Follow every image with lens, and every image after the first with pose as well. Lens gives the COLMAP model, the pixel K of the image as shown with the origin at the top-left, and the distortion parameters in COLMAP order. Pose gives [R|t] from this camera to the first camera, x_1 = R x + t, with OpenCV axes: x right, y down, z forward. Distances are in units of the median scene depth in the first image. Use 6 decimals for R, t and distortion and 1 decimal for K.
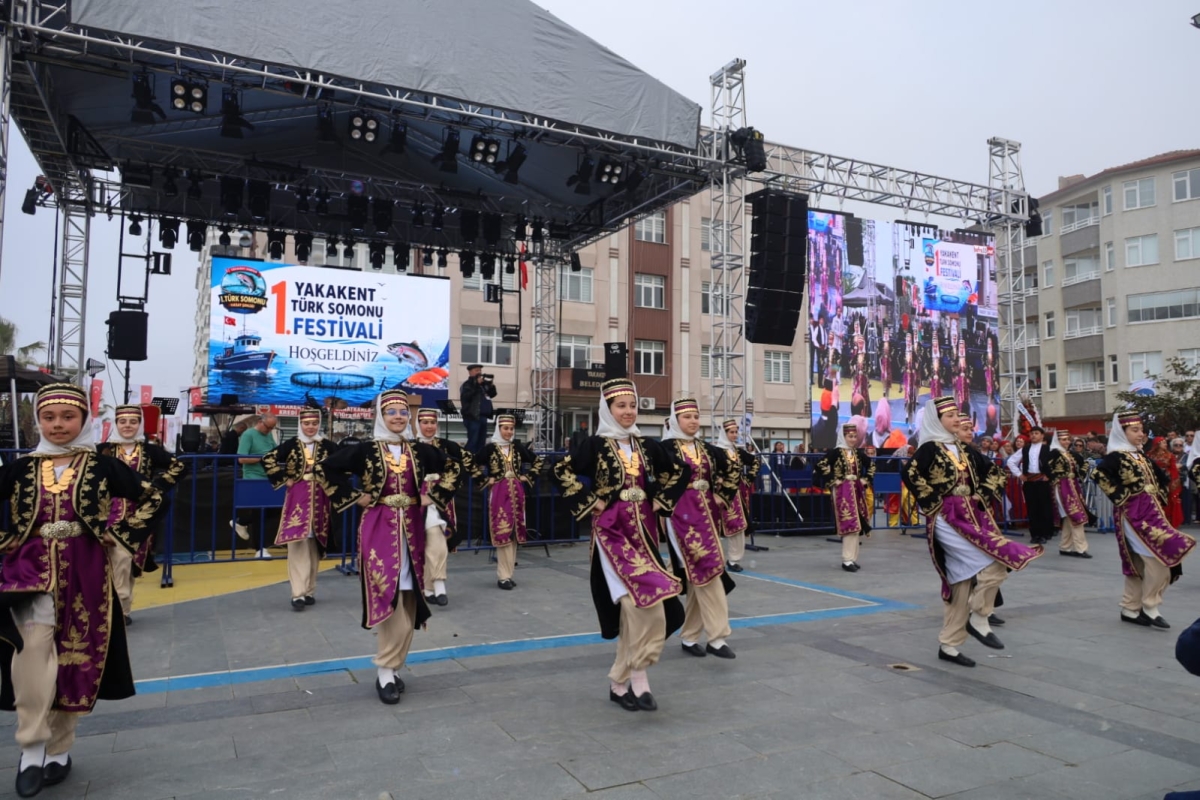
lens RADIAL K [[838.5, 0, 617.5], [0, 838.5, 417.4], [0, 0, 1]] dist [-0.039117, 0.029322]
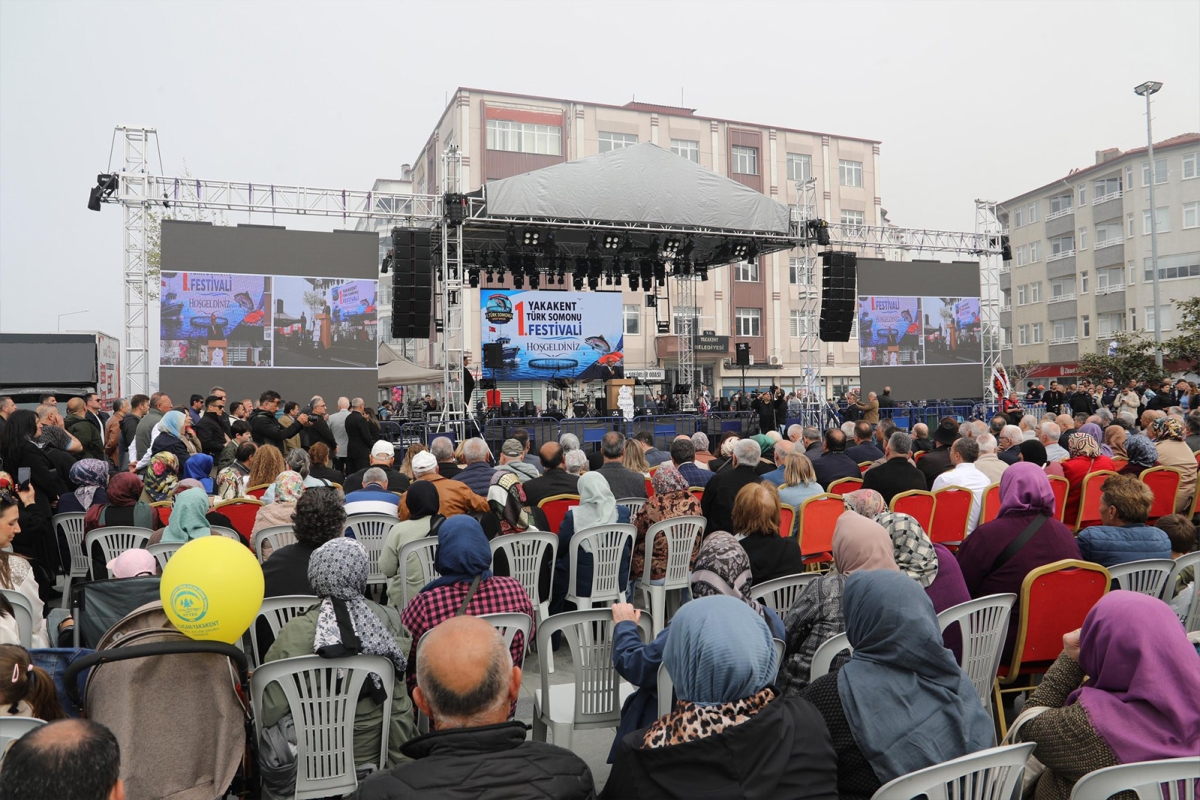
lens RADIAL K [[838.5, 0, 618.5], [0, 838.5, 374.8], [0, 0, 1]] dist [-0.039117, 0.029322]
pose [[0.994526, -0.030969, -0.099796, -0.065572], [0.033102, 0.999256, 0.019797, -0.050390], [0.099109, -0.022992, 0.994811, -0.542613]]
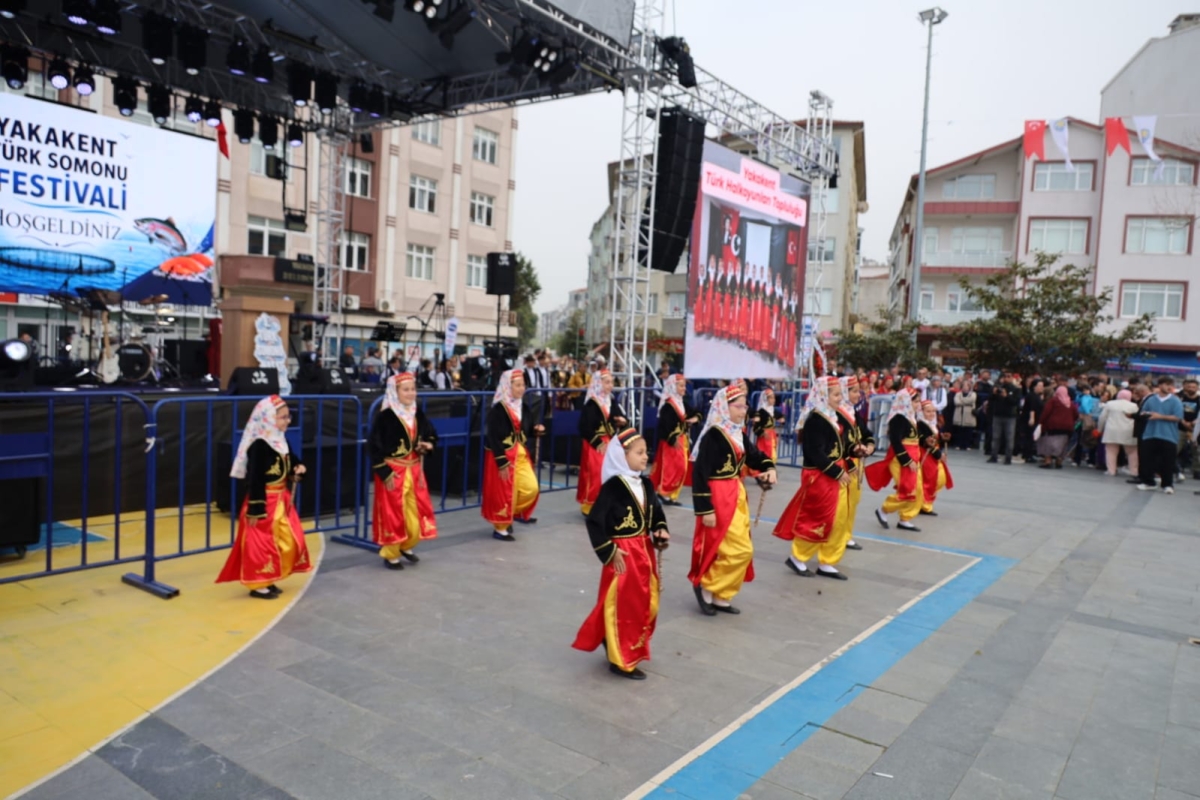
lens RADIAL K [[838.5, 0, 633.2], [0, 838.5, 393.3], [0, 0, 1]] dist [-0.039117, 0.029322]
pose [[0.885580, 0.010388, 0.464371, -0.229312], [-0.053268, 0.995425, 0.079318, -0.013270], [-0.461423, -0.094978, 0.882082, 0.113168]]
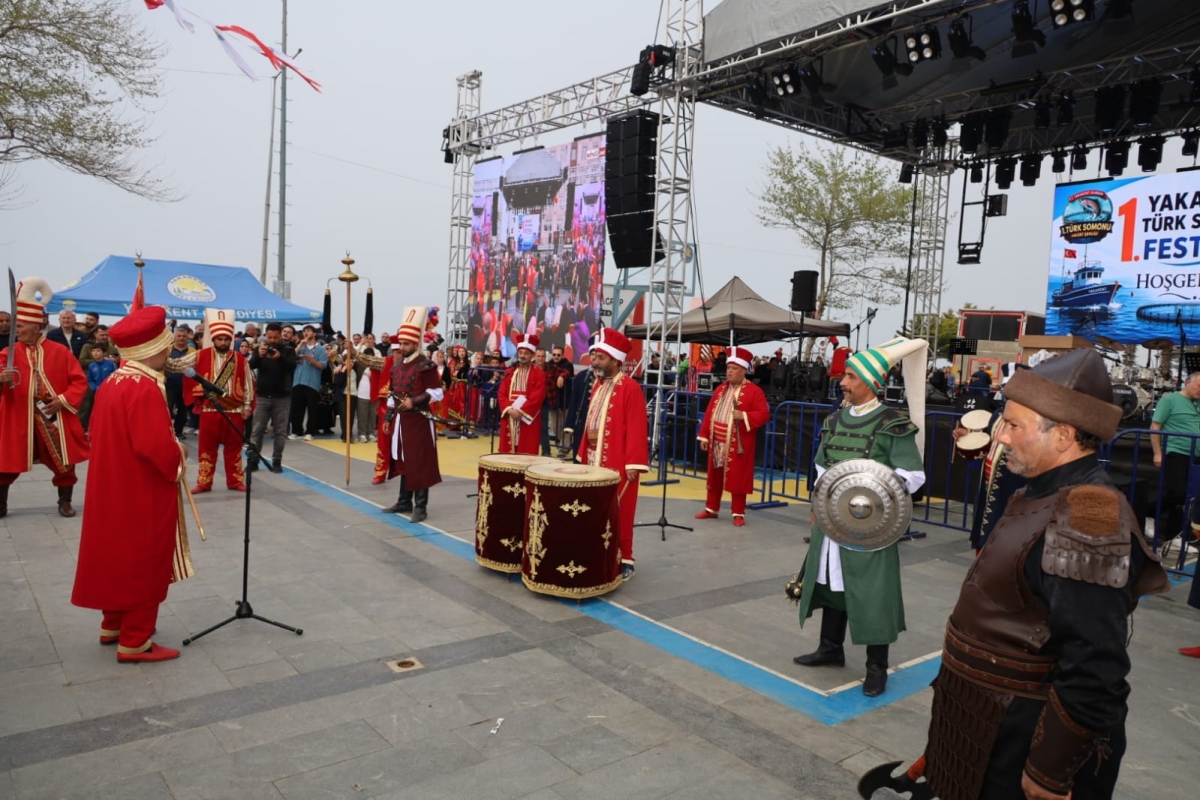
lens RADIAL K [[838.5, 0, 567.0], [0, 838.5, 400.1], [0, 0, 1]] dist [-0.039117, 0.029322]
pose [[0.178738, 0.060777, -0.982018, 0.332602], [-0.001746, 0.998108, 0.061455, -0.008756], [0.983895, -0.009270, 0.178506, 0.272910]]
